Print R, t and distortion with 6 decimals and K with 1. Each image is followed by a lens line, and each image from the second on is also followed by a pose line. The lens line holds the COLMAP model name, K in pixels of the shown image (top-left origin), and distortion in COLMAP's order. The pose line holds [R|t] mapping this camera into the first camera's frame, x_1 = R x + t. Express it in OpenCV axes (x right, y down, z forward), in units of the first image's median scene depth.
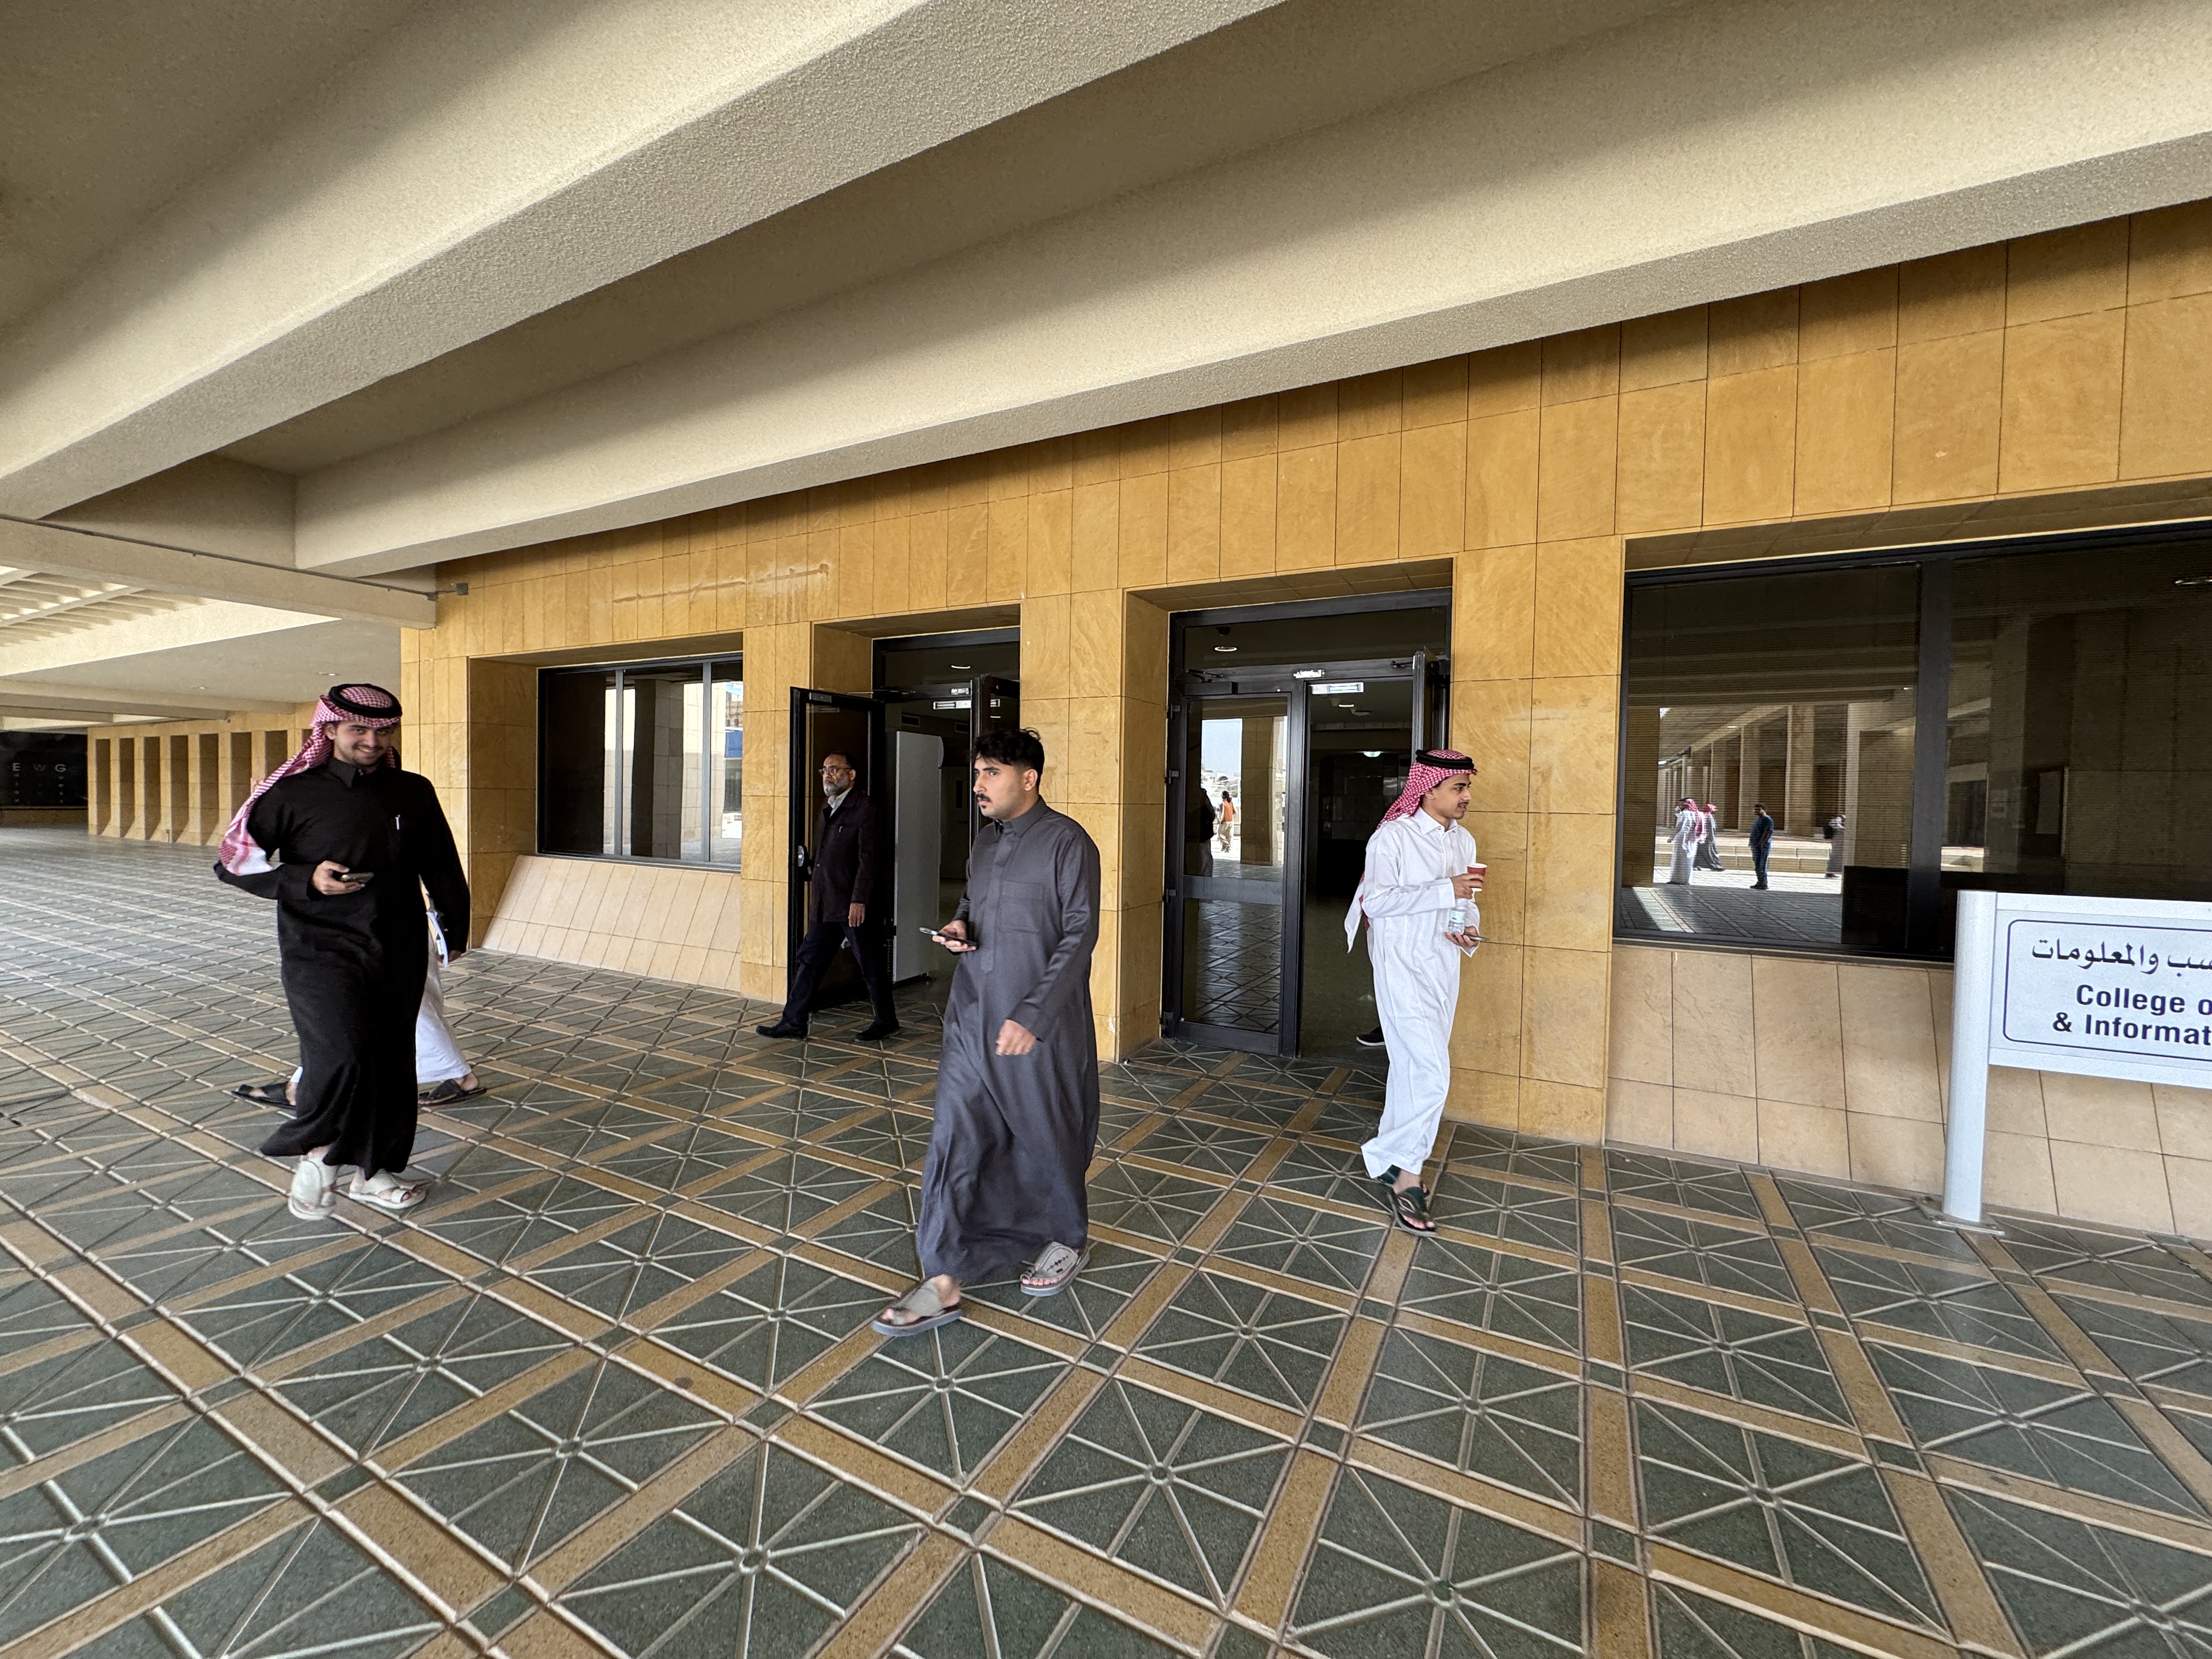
lens RADIAL K [[877.4, 0, 1111.3], [0, 877.4, 826.1], [0, 0, 1]] dist [-0.002539, 0.000142]
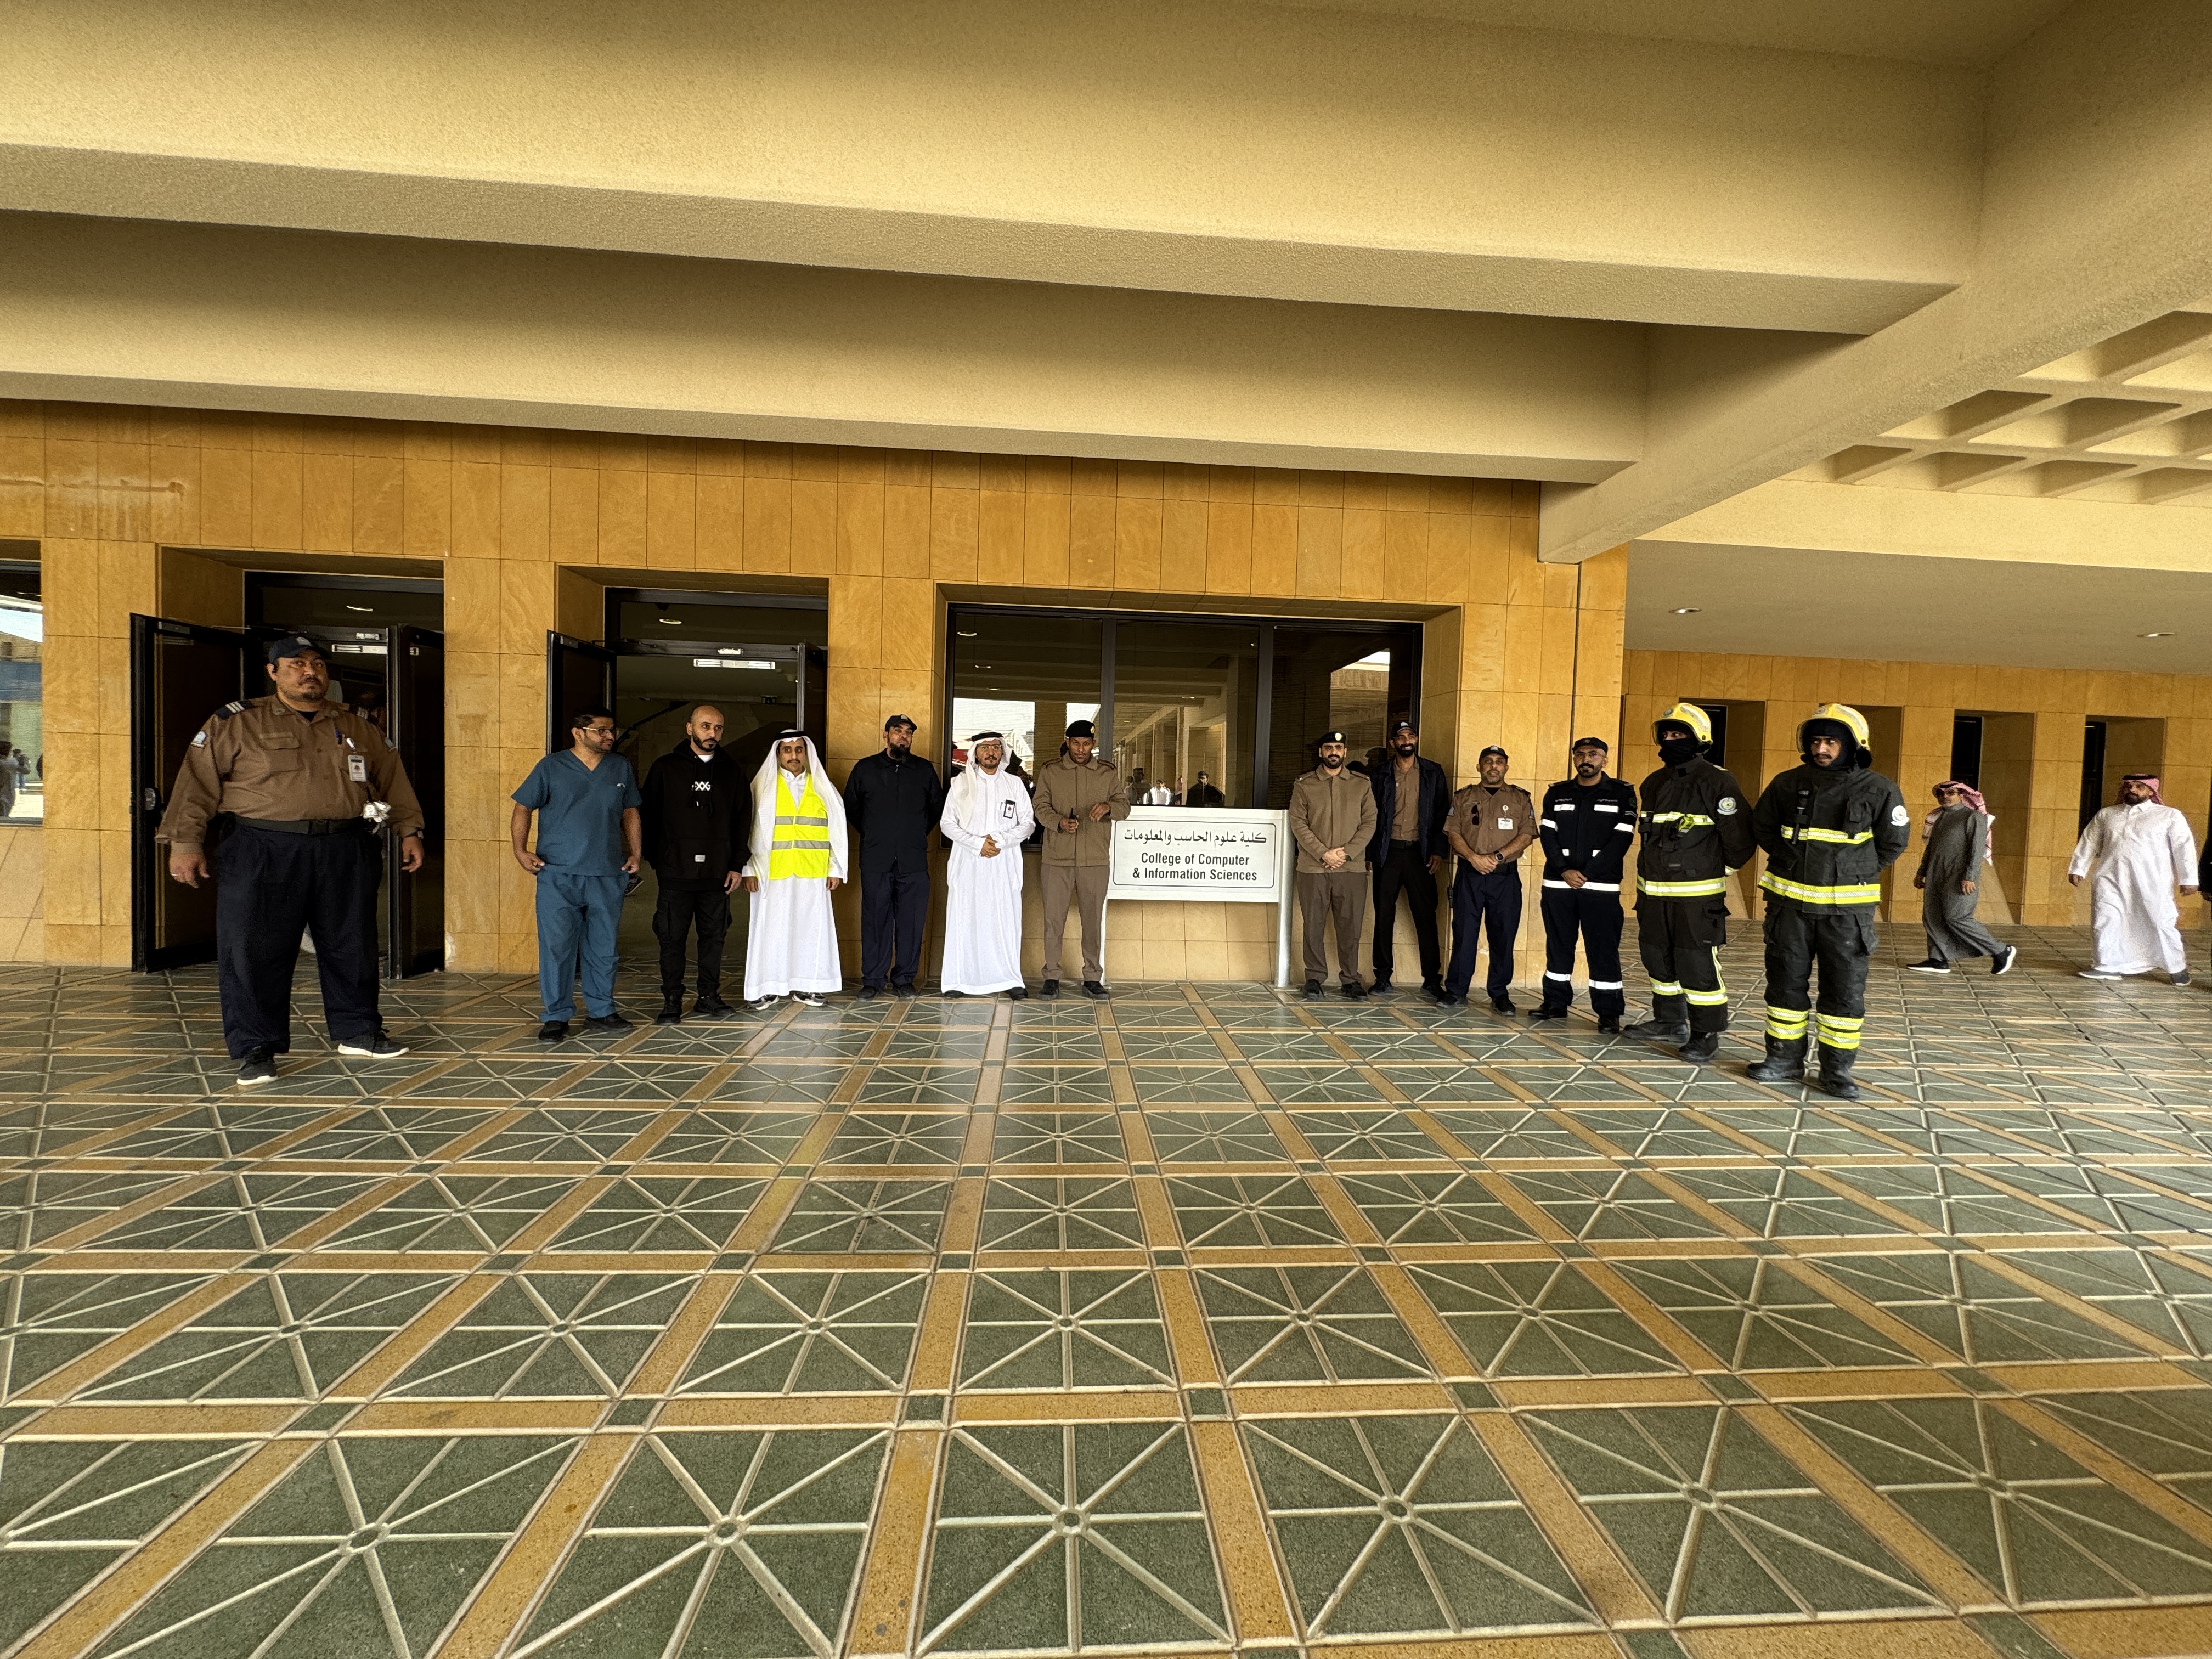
lens RADIAL K [[877.4, 0, 1109.1], [0, 877.4, 824.4], [0, 0, 1]] dist [-0.002539, 0.000142]
pose [[0.851968, -0.010572, 0.523488, 0.026565], [0.000332, 0.999807, 0.019650, 0.050207], [-0.523594, -0.016568, 0.851807, -0.360342]]
